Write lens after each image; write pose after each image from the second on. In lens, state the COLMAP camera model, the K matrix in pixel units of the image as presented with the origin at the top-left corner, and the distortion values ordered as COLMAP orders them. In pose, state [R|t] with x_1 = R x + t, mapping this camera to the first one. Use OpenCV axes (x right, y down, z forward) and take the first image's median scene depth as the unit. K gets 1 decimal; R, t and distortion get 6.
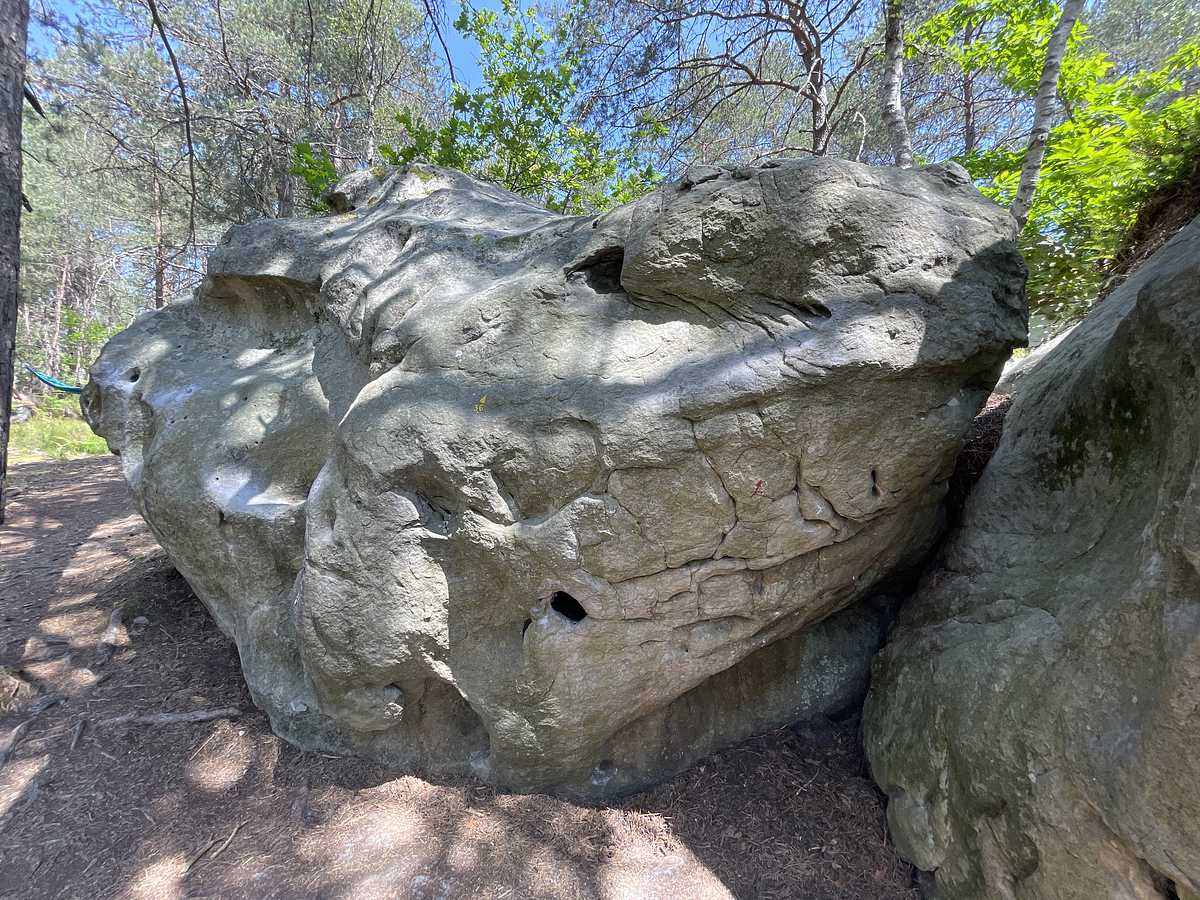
lens RADIAL K [[483.5, 0, 603.6], [0, 483.5, 448.8], [0, 0, 1]] dist [-0.002123, -0.000183]
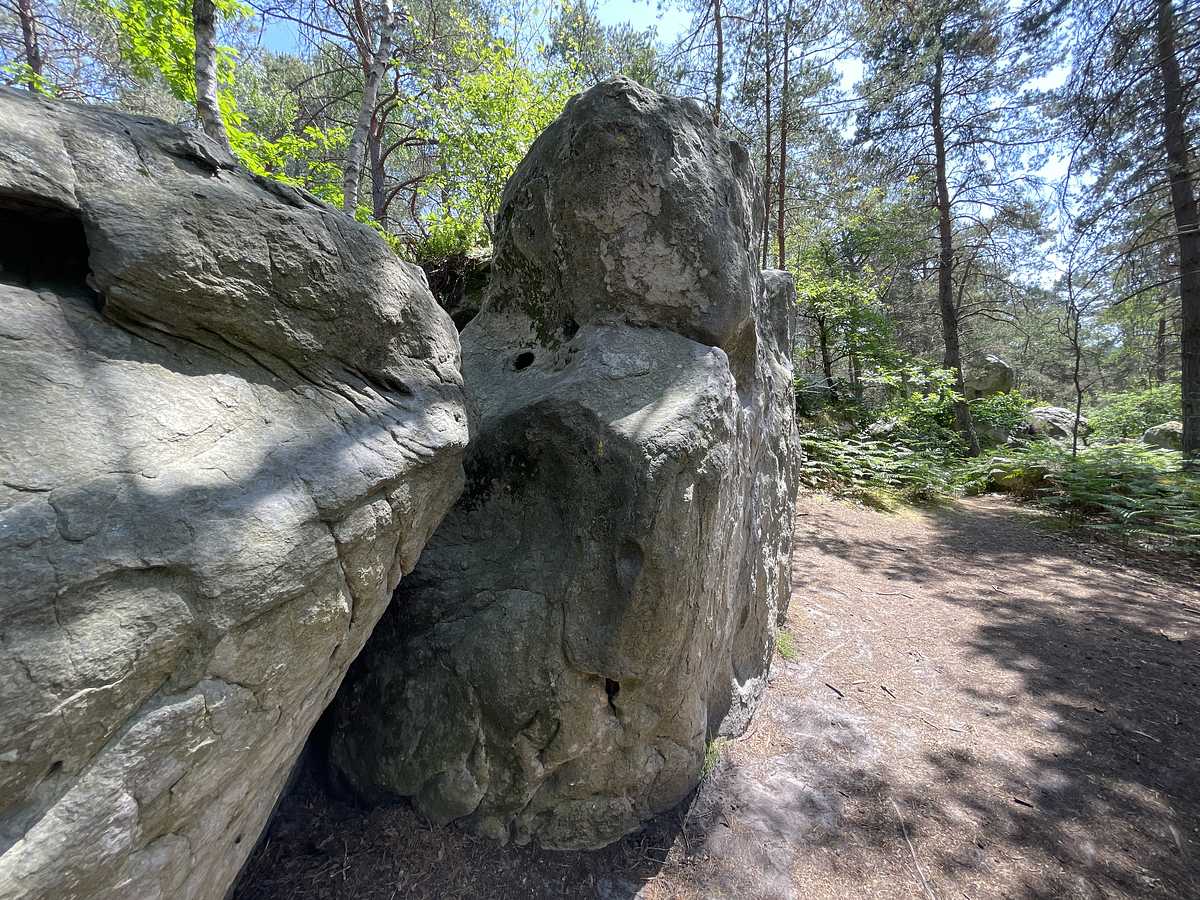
lens RADIAL K [[483.5, 0, 603.4], [0, 483.5, 449.4], [0, 0, 1]] dist [-0.002123, -0.000183]
pose [[0.032092, -0.083778, 0.995968, -0.552189], [0.048785, 0.995424, 0.082161, -0.211782], [-0.998294, 0.045952, 0.036033, 0.516903]]
